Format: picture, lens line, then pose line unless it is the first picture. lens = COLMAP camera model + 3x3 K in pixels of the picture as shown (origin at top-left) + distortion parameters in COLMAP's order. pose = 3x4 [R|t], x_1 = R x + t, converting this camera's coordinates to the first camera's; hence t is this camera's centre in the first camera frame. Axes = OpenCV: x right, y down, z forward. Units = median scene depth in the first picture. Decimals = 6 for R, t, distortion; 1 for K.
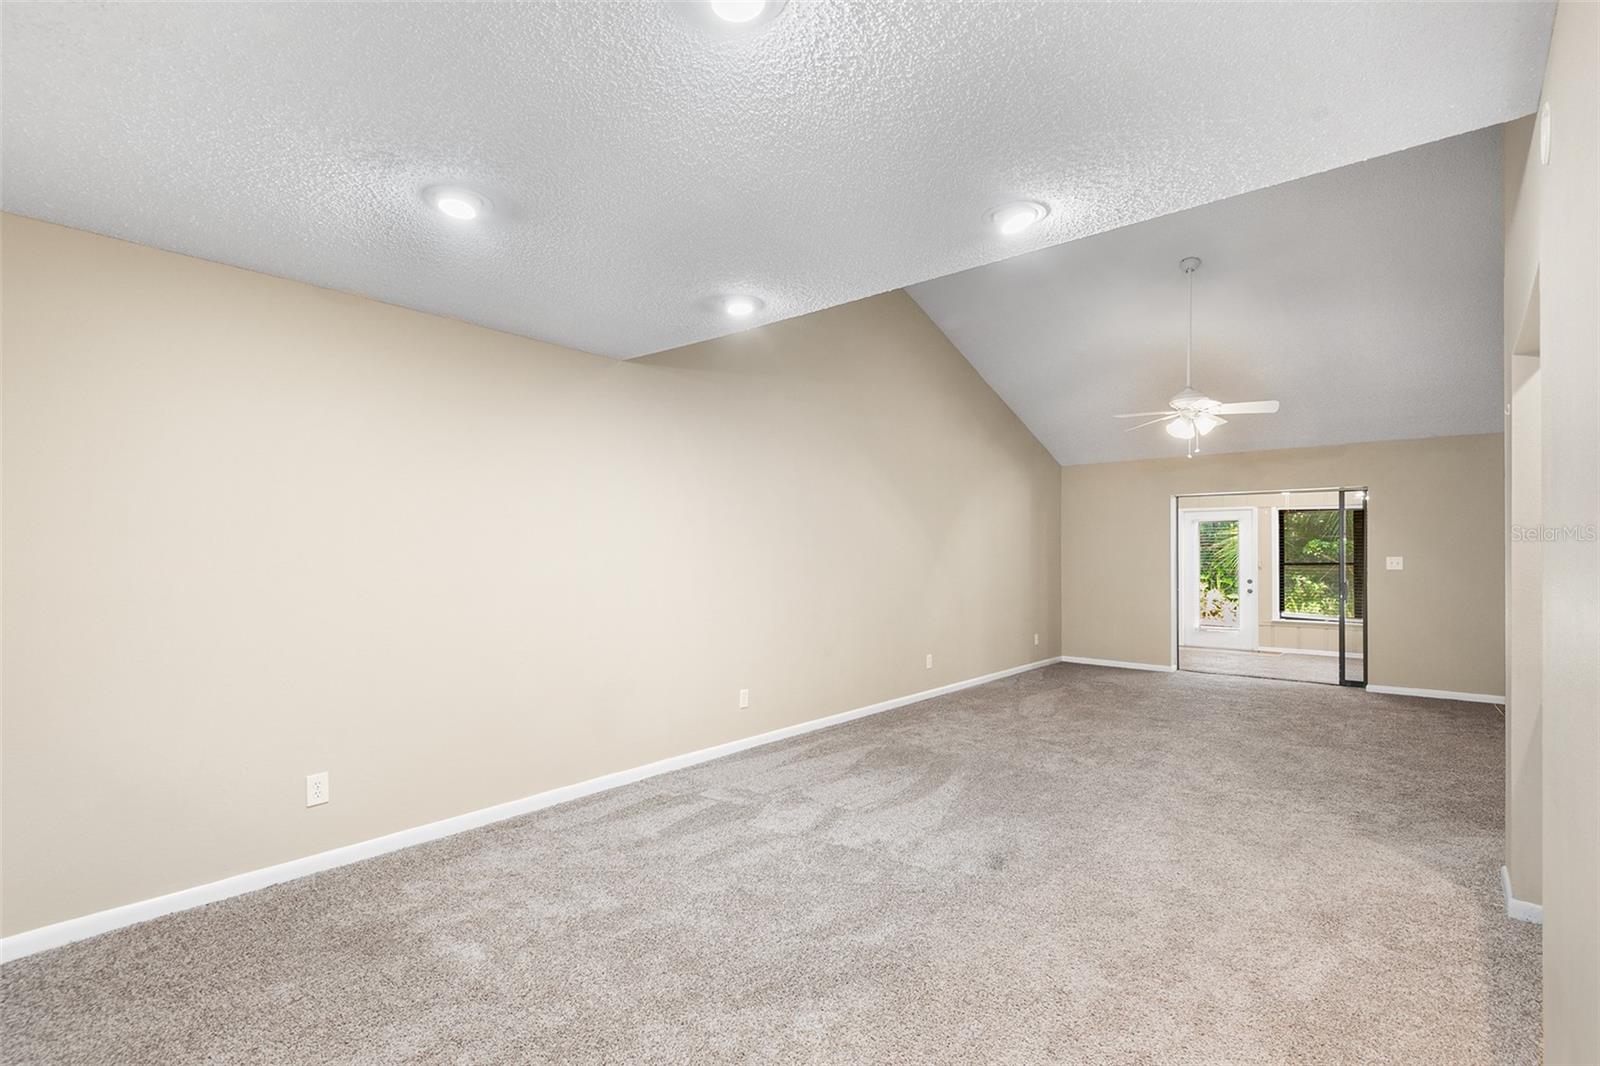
lens RADIAL K [[751.3, 0, 796.5], [0, 751.3, 554.5], [0, 0, 1]] dist [0.044818, -0.029063]
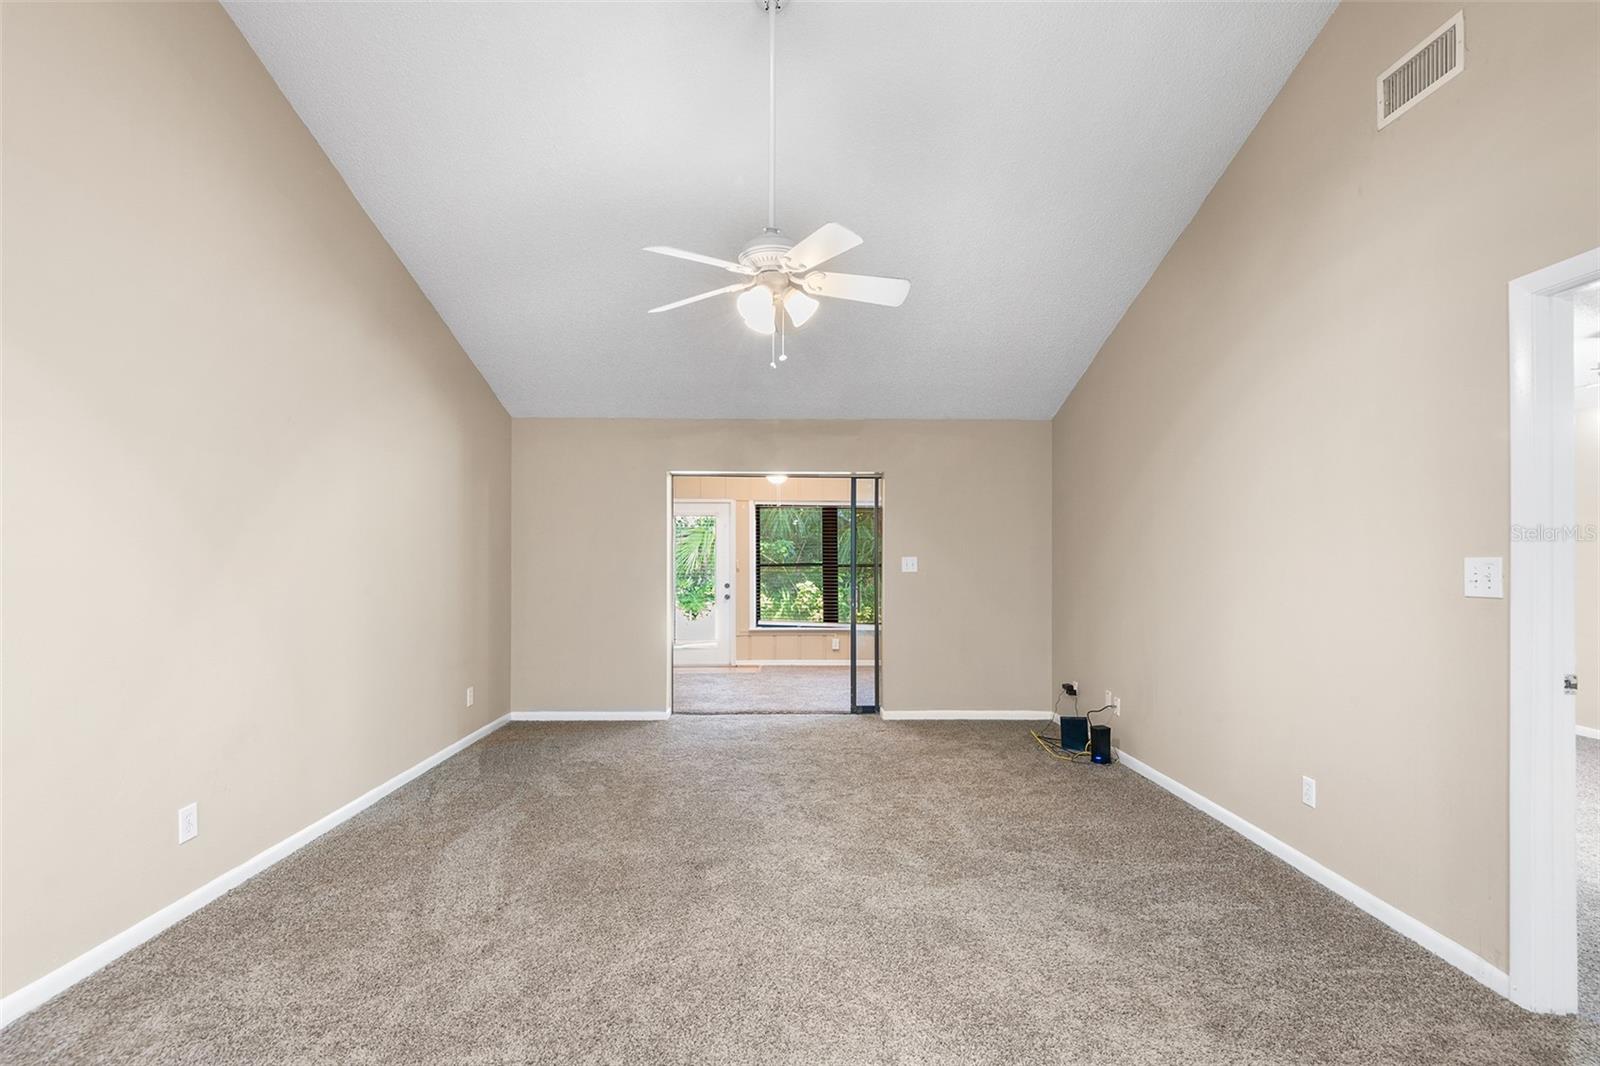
lens RADIAL K [[742.2, 0, 797.8], [0, 742.2, 552.1], [0, 0, 1]] dist [0.041985, -0.023131]
pose [[0.752230, 0.002514, 0.658896, 0.134124], [-0.000004, 0.999993, -0.003812, 0.000601], [-0.658901, 0.002865, 0.752225, 0.418240]]
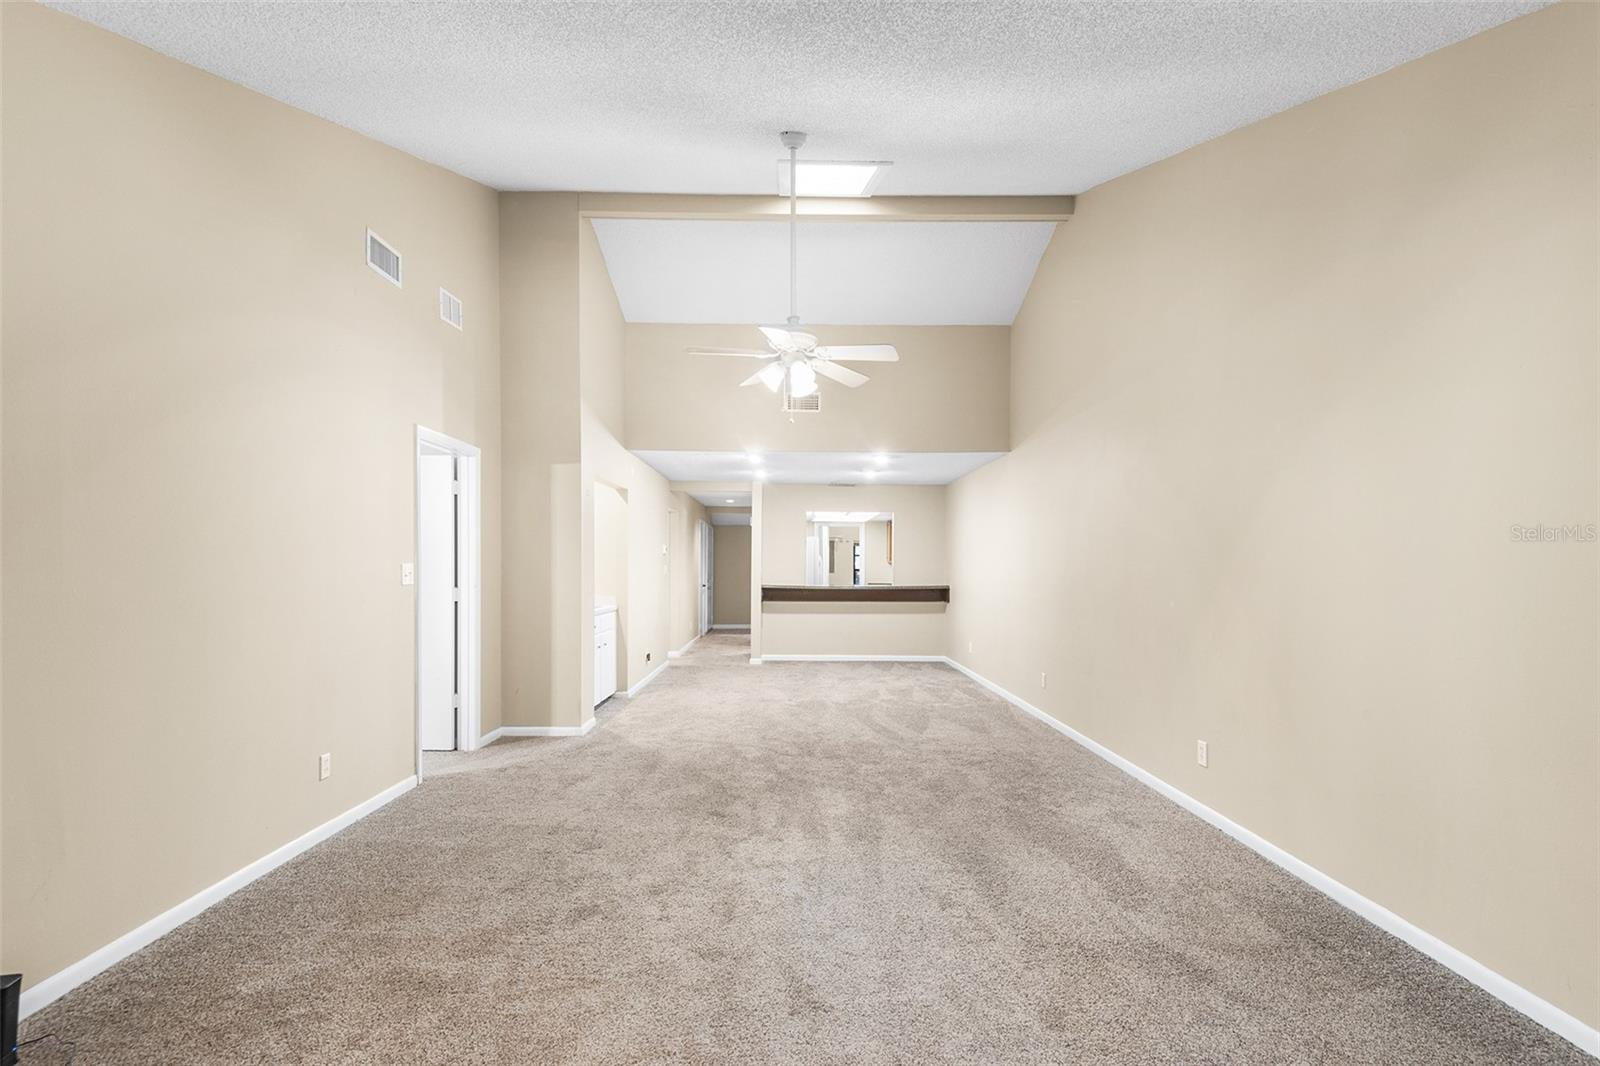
lens RADIAL K [[756.4, 0, 799.4], [0, 756.4, 570.9], [0, 0, 1]] dist [0.021162, 0.000740]
pose [[-0.753366, 0.000269, -0.657602, 0.668915], [-0.003182, 0.999987, 0.004054, 0.003971], [0.657594, 0.005147, -0.753355, 1.056526]]
